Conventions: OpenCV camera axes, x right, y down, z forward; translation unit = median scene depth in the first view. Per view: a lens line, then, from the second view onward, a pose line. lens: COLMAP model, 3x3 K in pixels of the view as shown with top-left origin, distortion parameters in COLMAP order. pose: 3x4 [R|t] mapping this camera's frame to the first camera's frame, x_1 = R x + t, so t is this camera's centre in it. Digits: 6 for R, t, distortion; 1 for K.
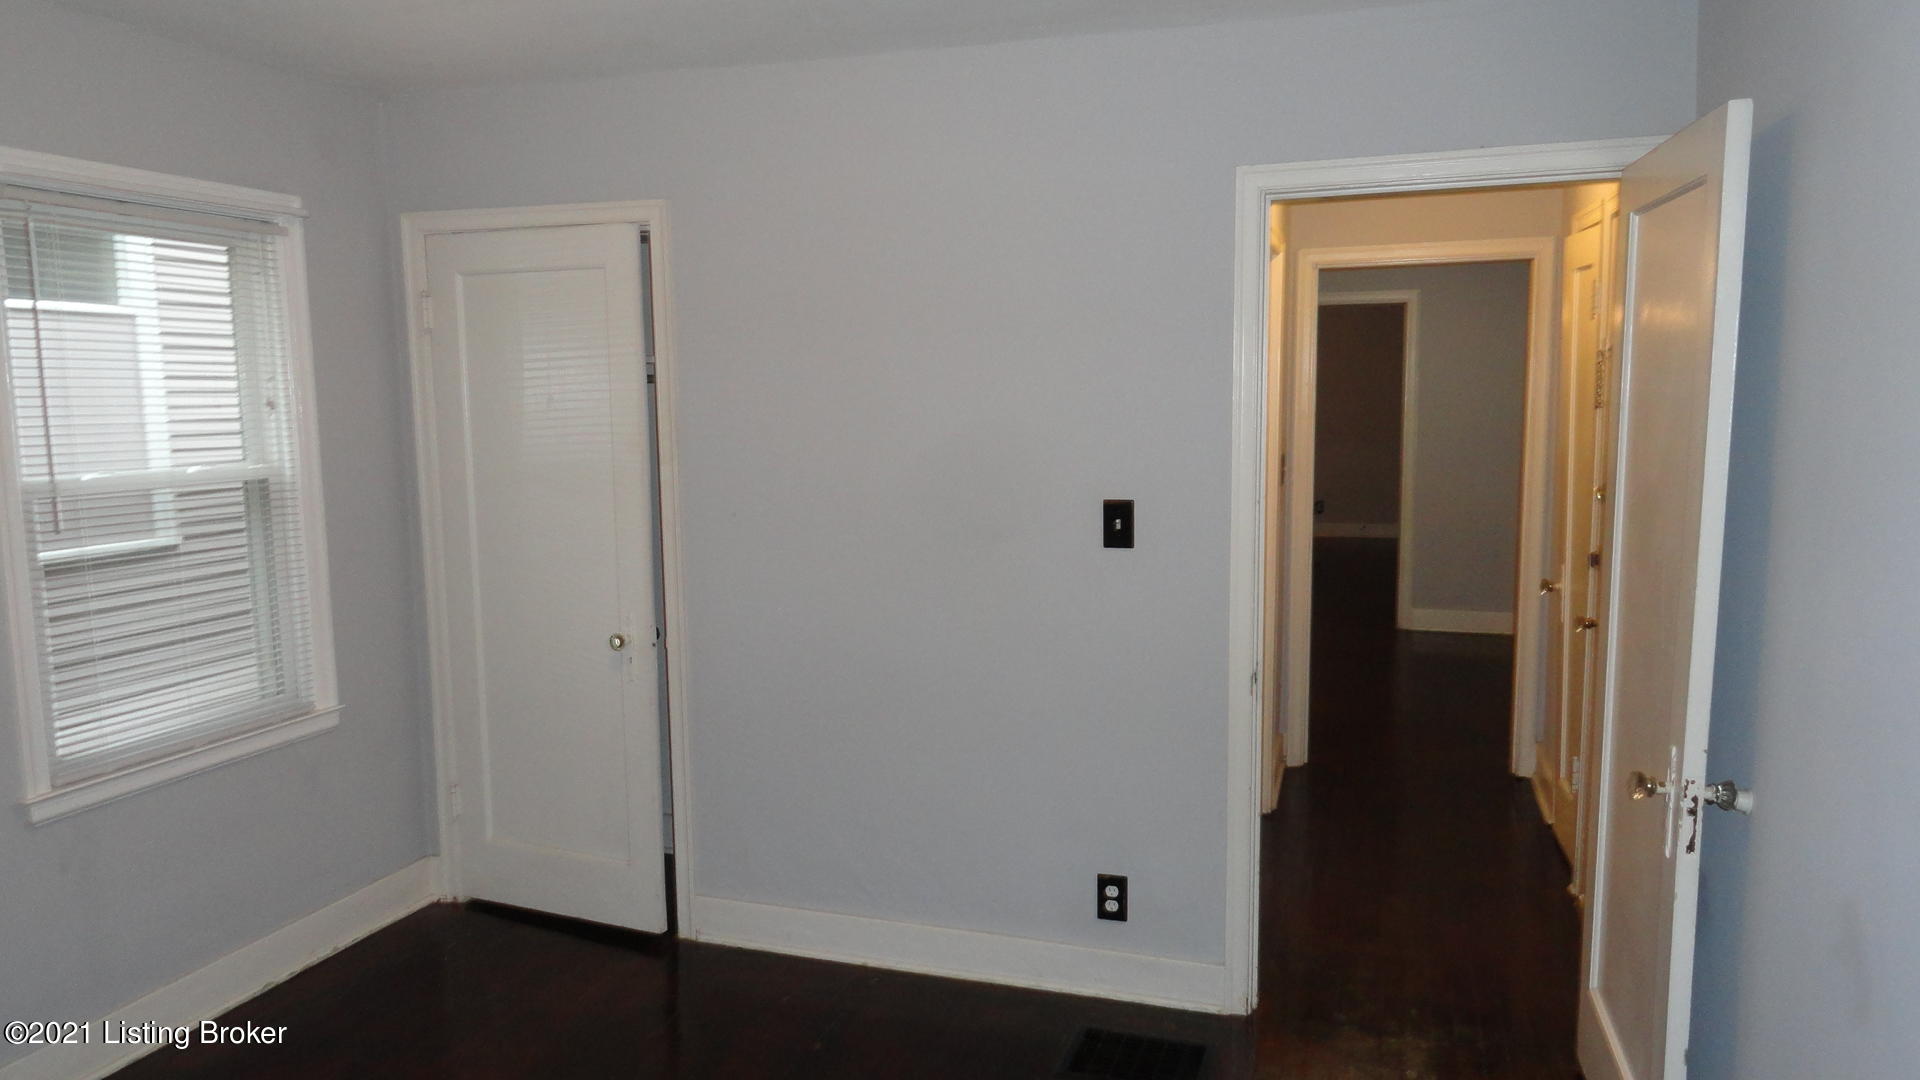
lens RADIAL K [[1310.3, 0, 960.0], [0, 1310.3, 540.0], [0, 0, 1]] dist [0.003258, 0.000752]
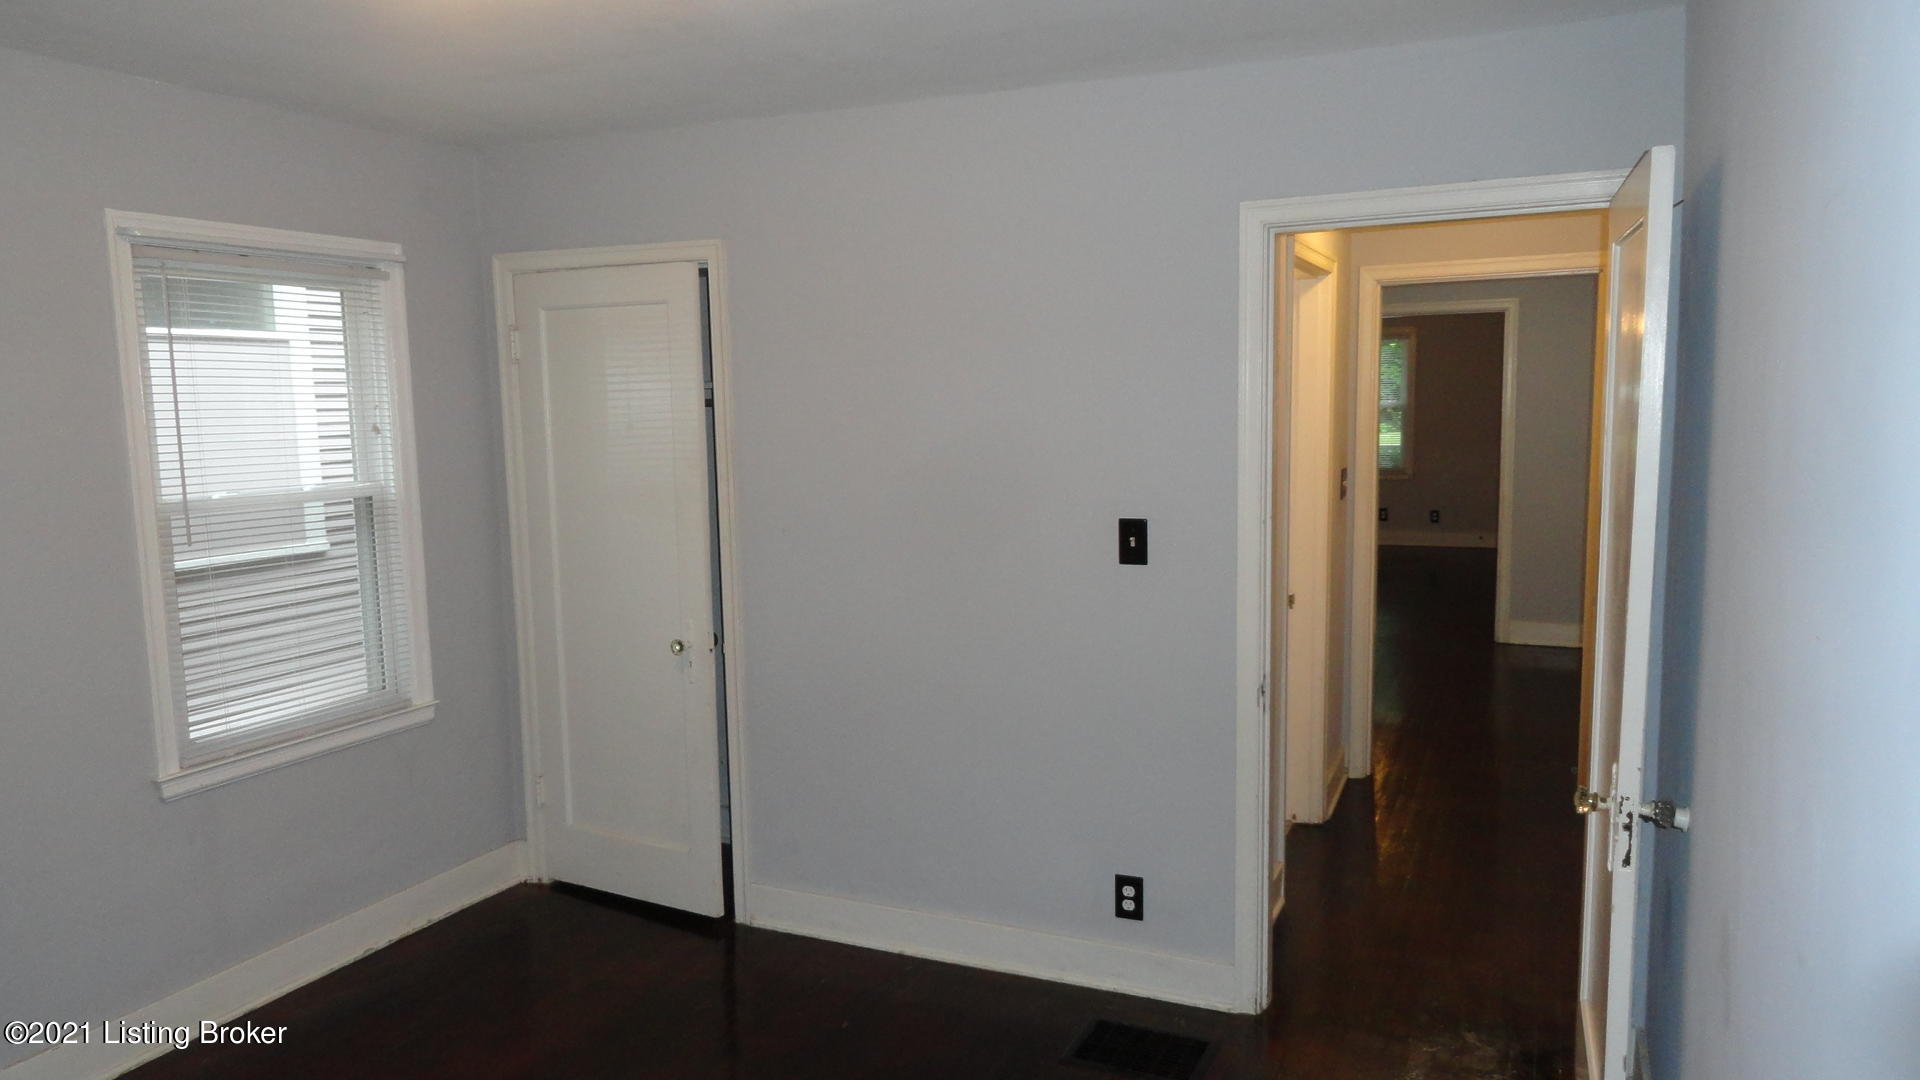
lens RADIAL K [[1310.3, 0, 960.0], [0, 1310.3, 540.0], [0, 0, 1]] dist [0.003258, 0.000752]
pose [[0.994323, 0.004820, -0.106297, 0.085462], [-0.005156, 0.999983, -0.002889, -0.008759], [0.106281, 0.003421, 0.994330, -0.054633]]
